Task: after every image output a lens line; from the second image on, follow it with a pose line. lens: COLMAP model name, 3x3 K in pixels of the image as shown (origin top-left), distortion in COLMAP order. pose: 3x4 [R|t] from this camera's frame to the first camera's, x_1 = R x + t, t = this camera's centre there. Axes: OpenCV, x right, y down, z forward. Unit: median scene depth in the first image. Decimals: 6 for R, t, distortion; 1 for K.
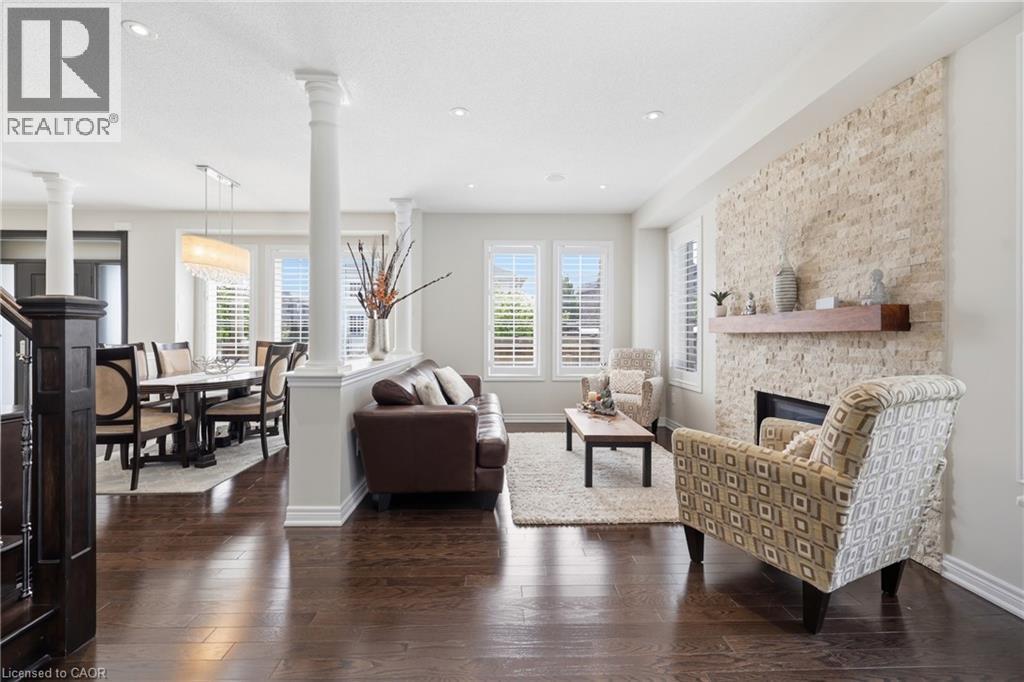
lens RADIAL K [[417.8, 0, 509.0], [0, 417.8, 335.9], [0, 0, 1]] dist [0.002311, 0.000195]
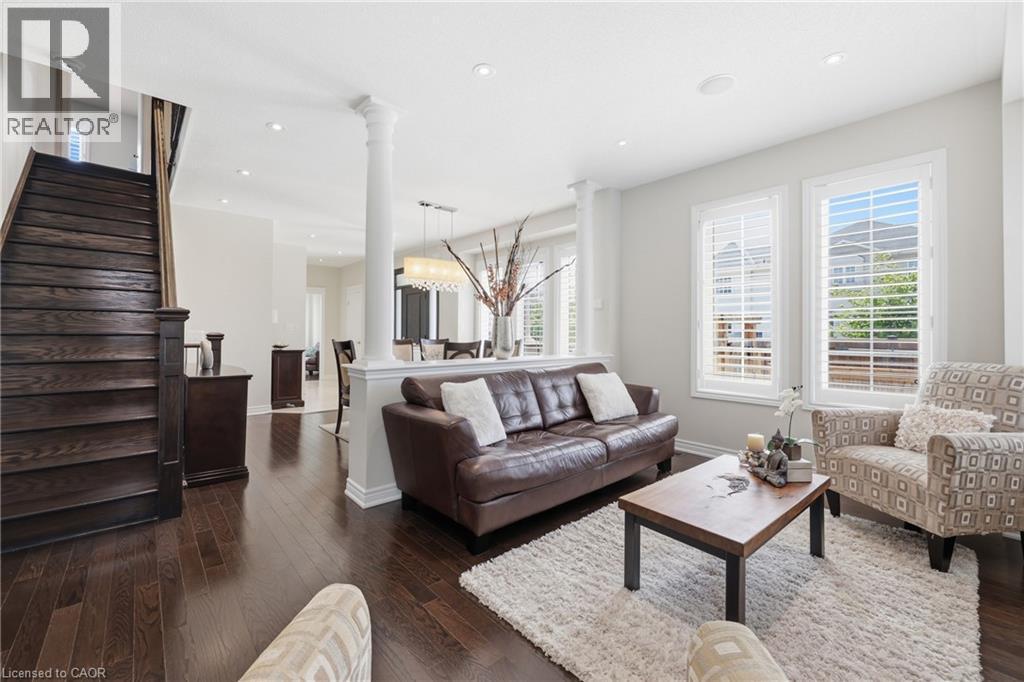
lens RADIAL K [[414.3, 0, 494.3], [0, 414.3, 333.8], [0, 0, 1]] dist [-0.000142, 0.000006]
pose [[0.627833, 0.002912, -0.778343, 0.388674], [-0.006082, 0.999981, -0.001164, 0.000144], [0.778324, 0.005465, 0.627839, 0.348244]]
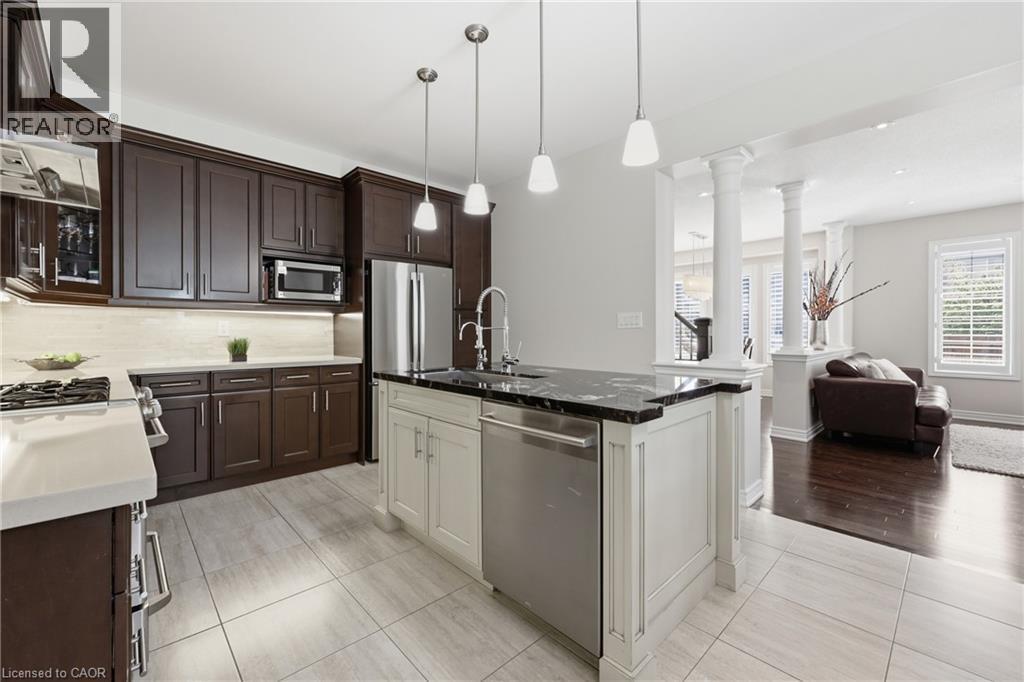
lens RADIAL K [[417.8, 0, 509.0], [0, 417.8, 335.9], [0, 0, 1]] dist [0.002311, 0.000195]
pose [[0.654698, 0.002280, -0.755887, 0.060662], [0.000531, 0.999994, 0.003477, 0.004873], [0.755890, -0.002678, 0.654693, -0.638512]]
